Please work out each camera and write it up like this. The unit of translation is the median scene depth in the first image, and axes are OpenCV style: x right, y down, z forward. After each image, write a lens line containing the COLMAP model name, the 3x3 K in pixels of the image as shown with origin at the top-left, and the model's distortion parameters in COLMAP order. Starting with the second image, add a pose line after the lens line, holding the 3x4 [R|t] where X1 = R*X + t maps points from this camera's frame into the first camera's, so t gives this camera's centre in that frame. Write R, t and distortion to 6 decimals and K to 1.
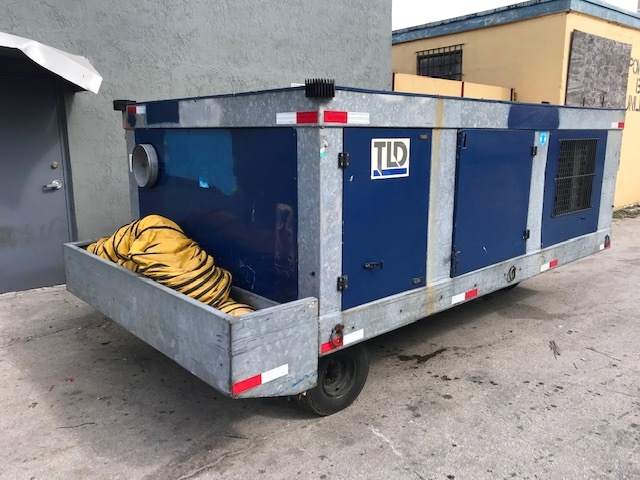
lens RADIAL K [[529.5, 0, 320.0], [0, 529.5, 240.0], [0, 0, 1]] dist [0.006266, -0.002894]
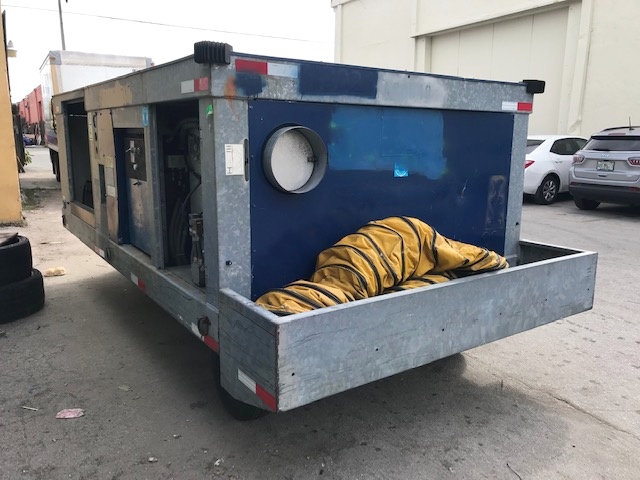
lens RADIAL K [[529.5, 0, 320.0], [0, 529.5, 240.0], [0, 0, 1]] dist [0.006266, -0.002894]
pose [[0.123222, -0.193387, 0.973354, -1.195483], [0.183757, 0.968313, 0.169123, -0.184439], [-0.975218, 0.158021, 0.154854, 1.100078]]
